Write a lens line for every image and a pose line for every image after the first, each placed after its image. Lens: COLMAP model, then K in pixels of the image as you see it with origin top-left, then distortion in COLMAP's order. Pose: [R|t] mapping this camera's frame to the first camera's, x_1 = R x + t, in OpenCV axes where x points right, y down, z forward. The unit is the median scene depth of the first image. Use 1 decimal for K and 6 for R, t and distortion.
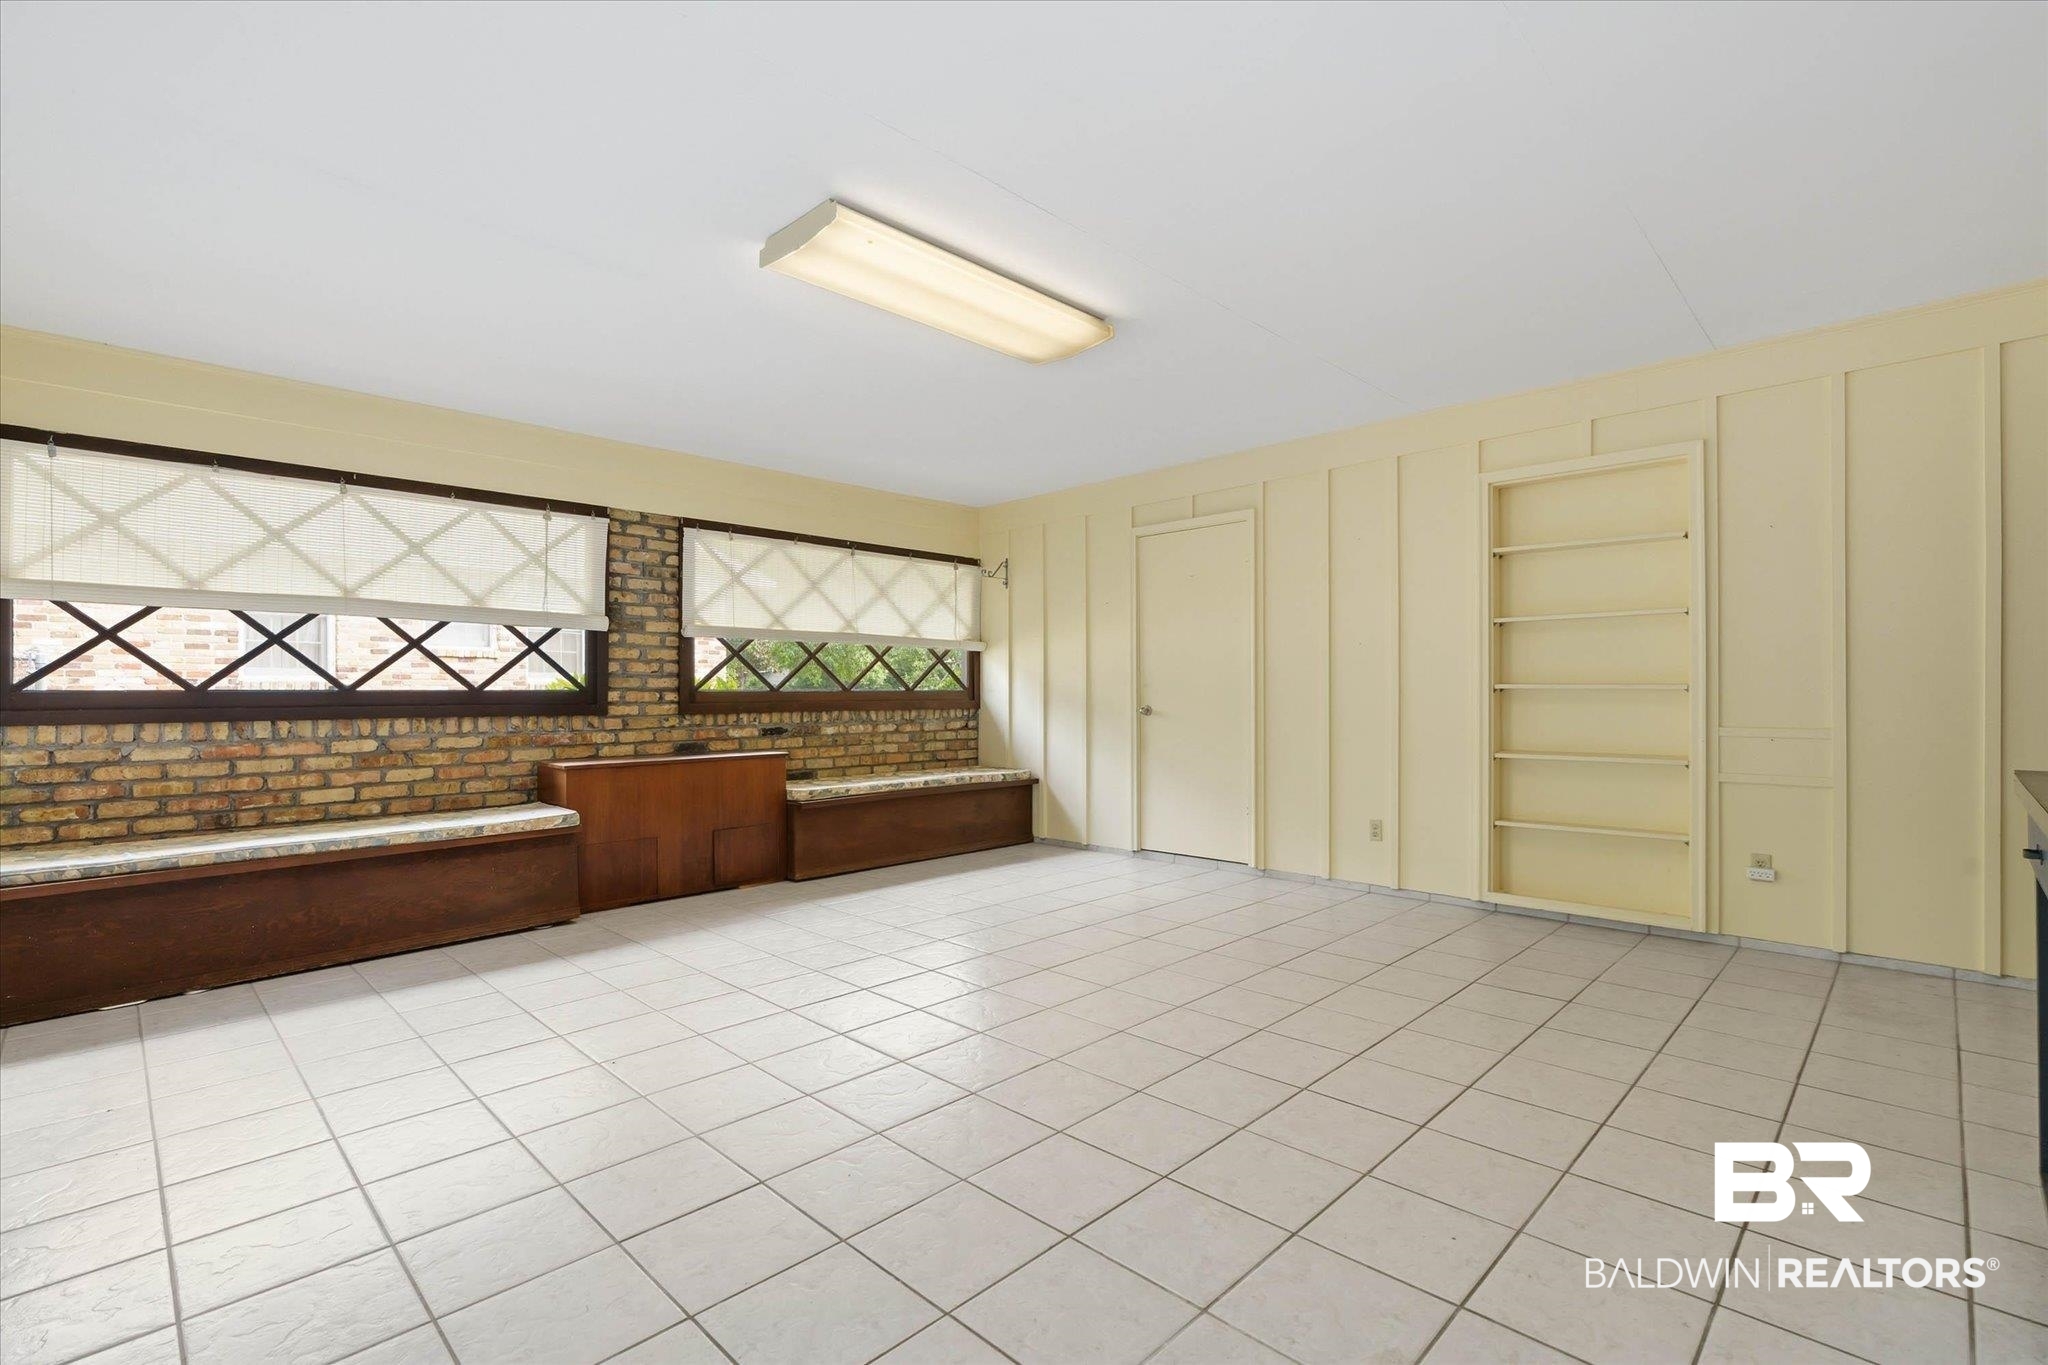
lens RADIAL K [[932.9, 0, 1029.9], [0, 932.9, 679.4], [0, 0, 1]] dist [-0.005408, 0.000641]
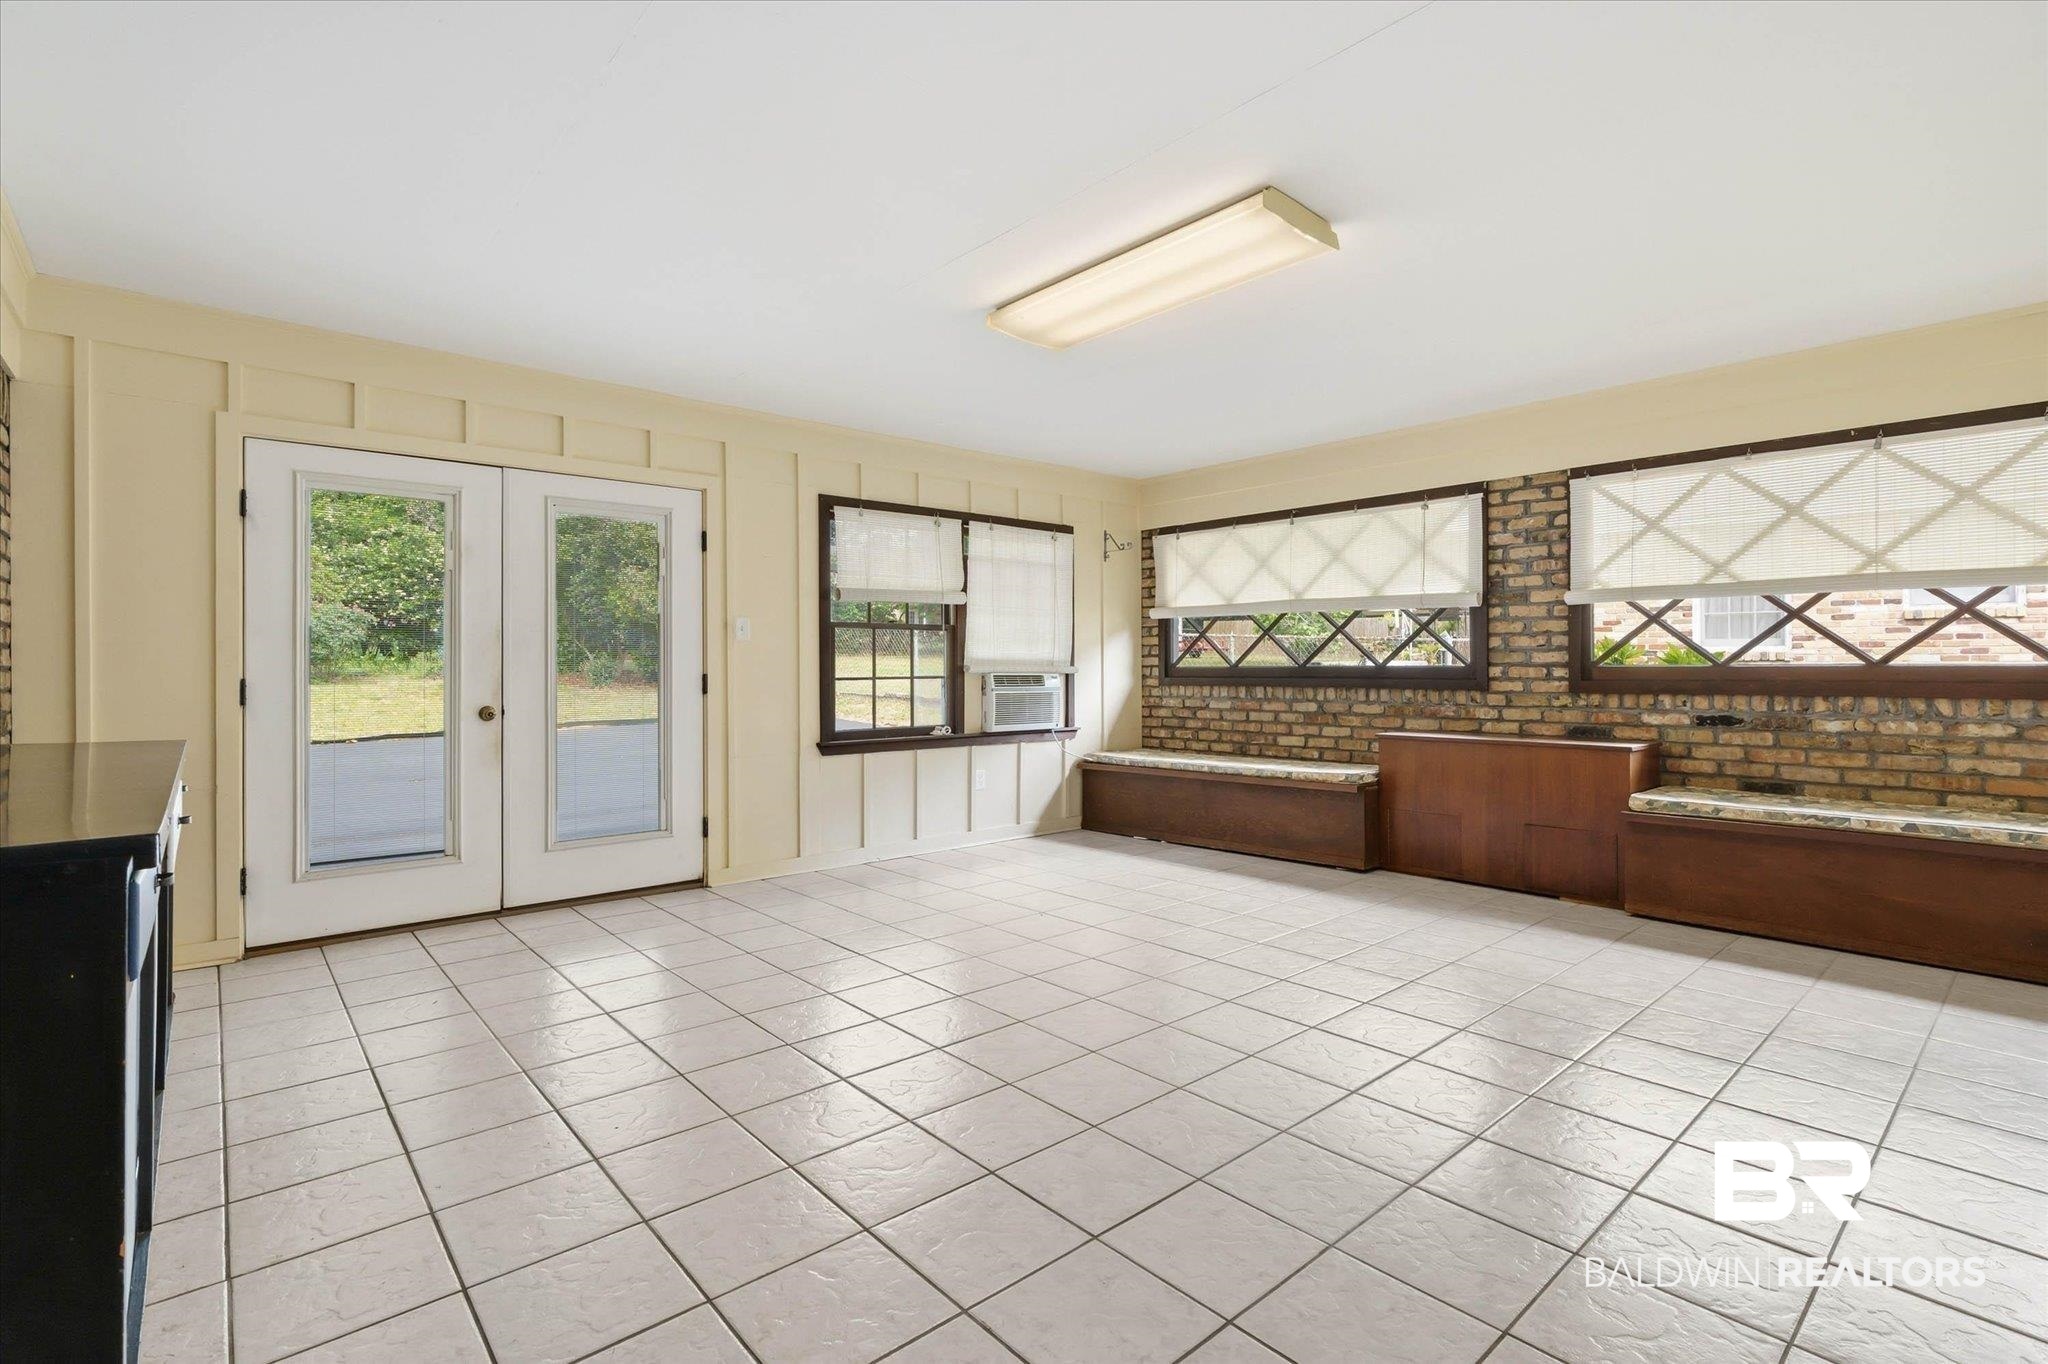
lens RADIAL K [[932.9, 0, 1029.9], [0, 932.9, 678.9], [0, 0, 1]] dist [-0.005408, 0.000641]
pose [[-0.066287, 0.012751, -0.997719, 0.557357], [0.013966, 0.999832, 0.011850, 0.006978], [0.997703, -0.013149, -0.066454, 0.568237]]
